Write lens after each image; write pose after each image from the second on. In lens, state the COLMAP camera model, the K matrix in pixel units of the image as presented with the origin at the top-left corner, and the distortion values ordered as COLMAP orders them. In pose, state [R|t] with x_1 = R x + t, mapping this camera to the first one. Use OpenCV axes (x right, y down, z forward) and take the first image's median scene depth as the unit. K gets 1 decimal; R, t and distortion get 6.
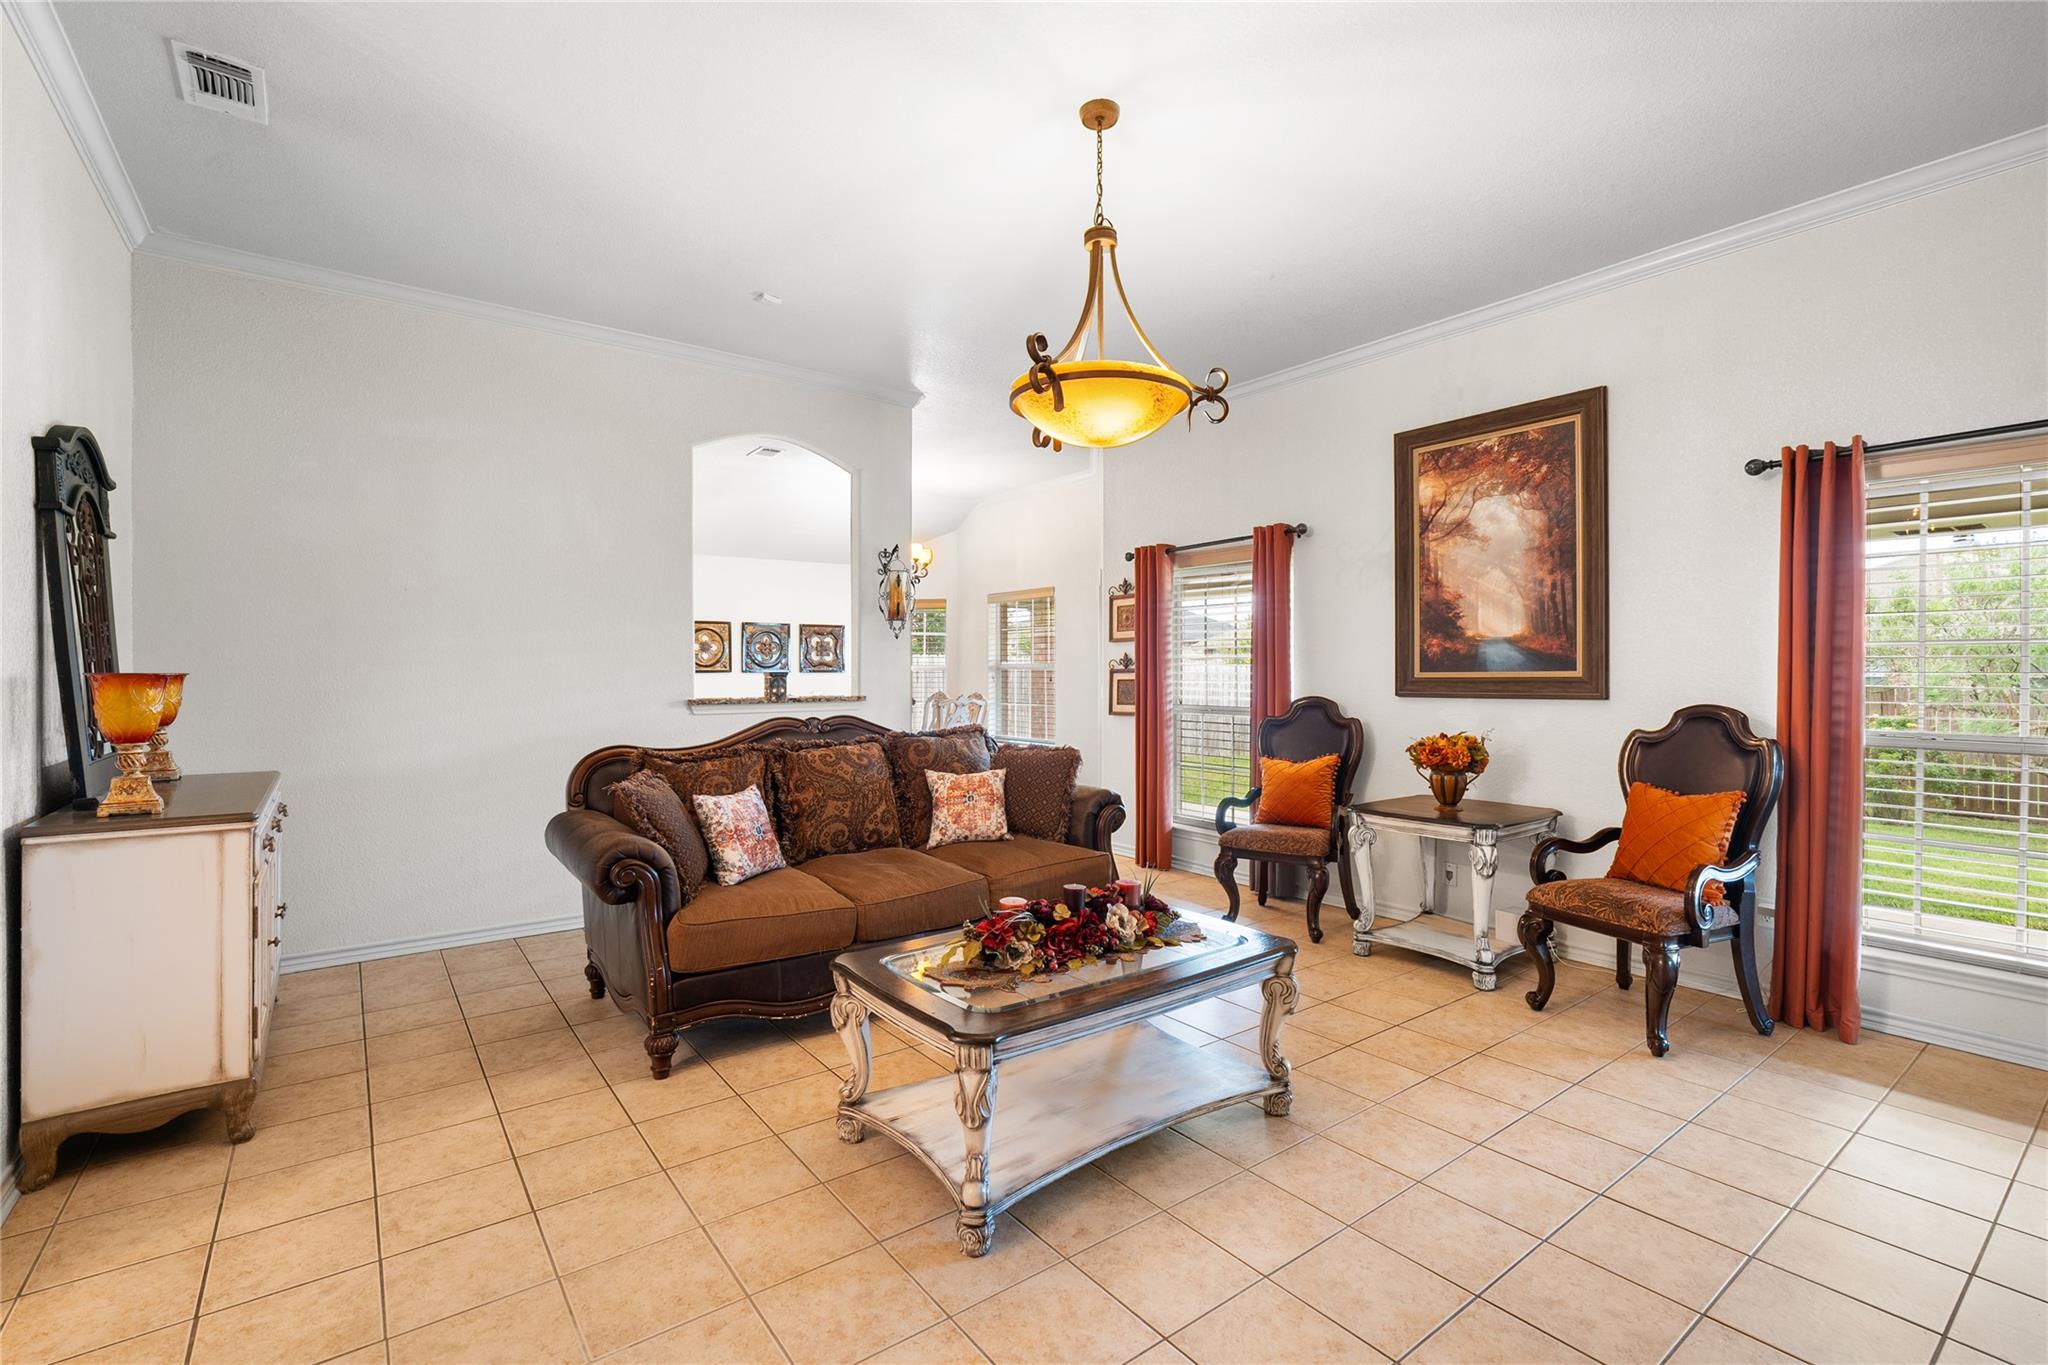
lens RADIAL K [[924.1, 0, 1035.7], [0, 924.1, 677.7], [0, 0, 1]] dist [-0.007401, 0.002966]
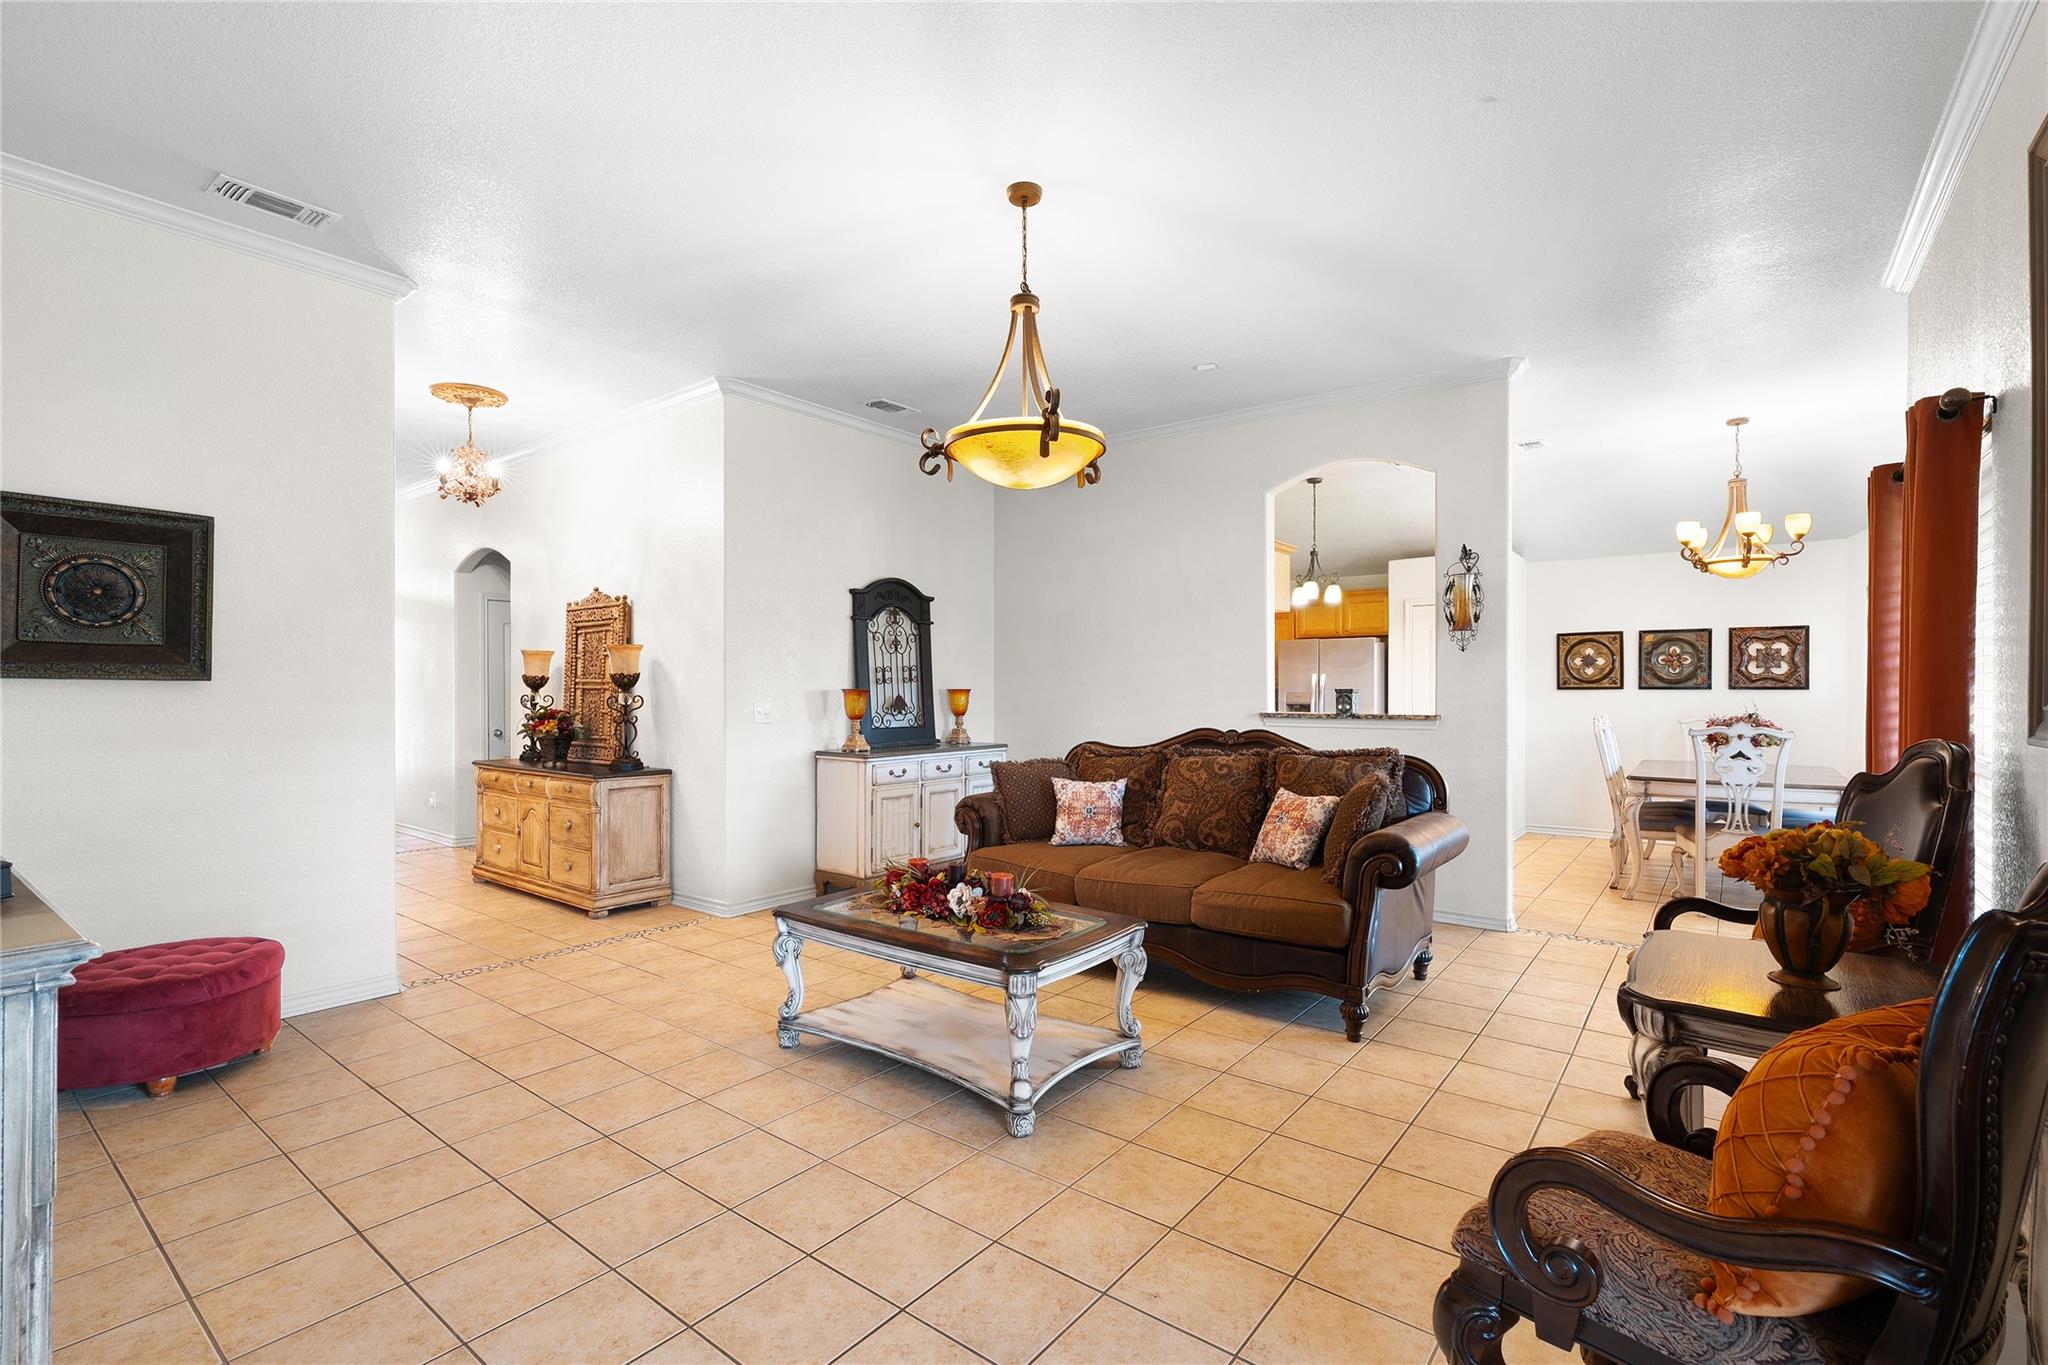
lens RADIAL K [[924.1, 0, 1018.4], [0, 924.1, 700.3], [0, 0, 1]] dist [-0.007401, 0.002966]
pose [[0.253520, 0.014741, -0.967218, 0.743292], [-0.006870, 0.999886, 0.013438, -0.005662], [0.967306, 0.003238, 0.253592, 0.454132]]
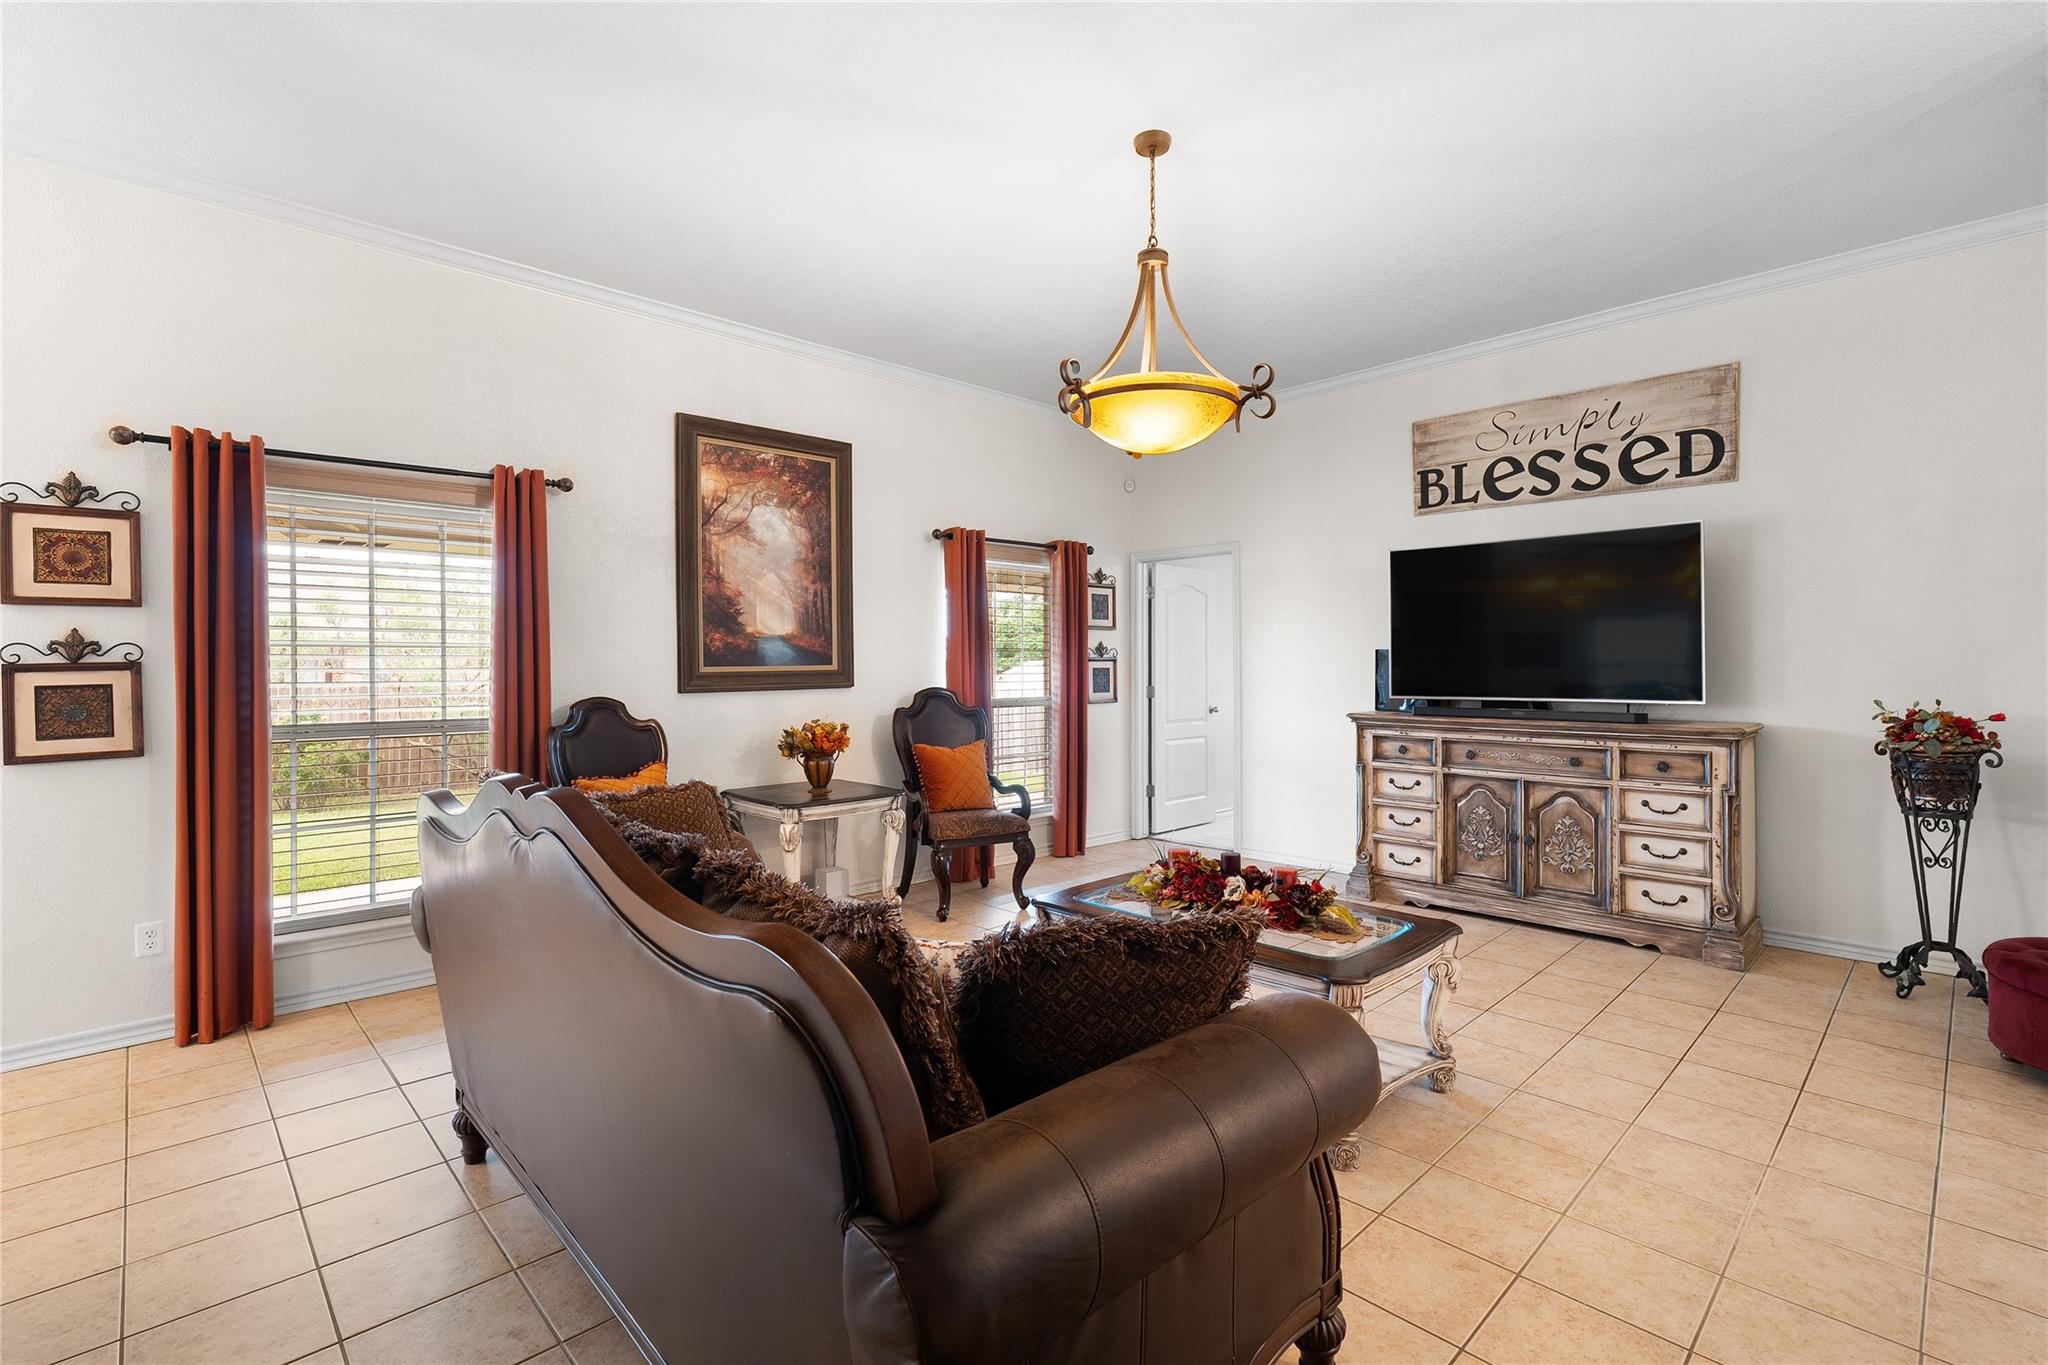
lens RADIAL K [[924.1, 0, 1029.1], [0, 924.1, 664.7], [0, 0, 1]] dist [-0.007401, 0.002966]
pose [[-0.116684, 0.001311, 0.993168, -0.624519], [0.010571, 0.999944, -0.000078, -0.004723], [-0.993113, 0.010490, -0.116691, 0.816854]]
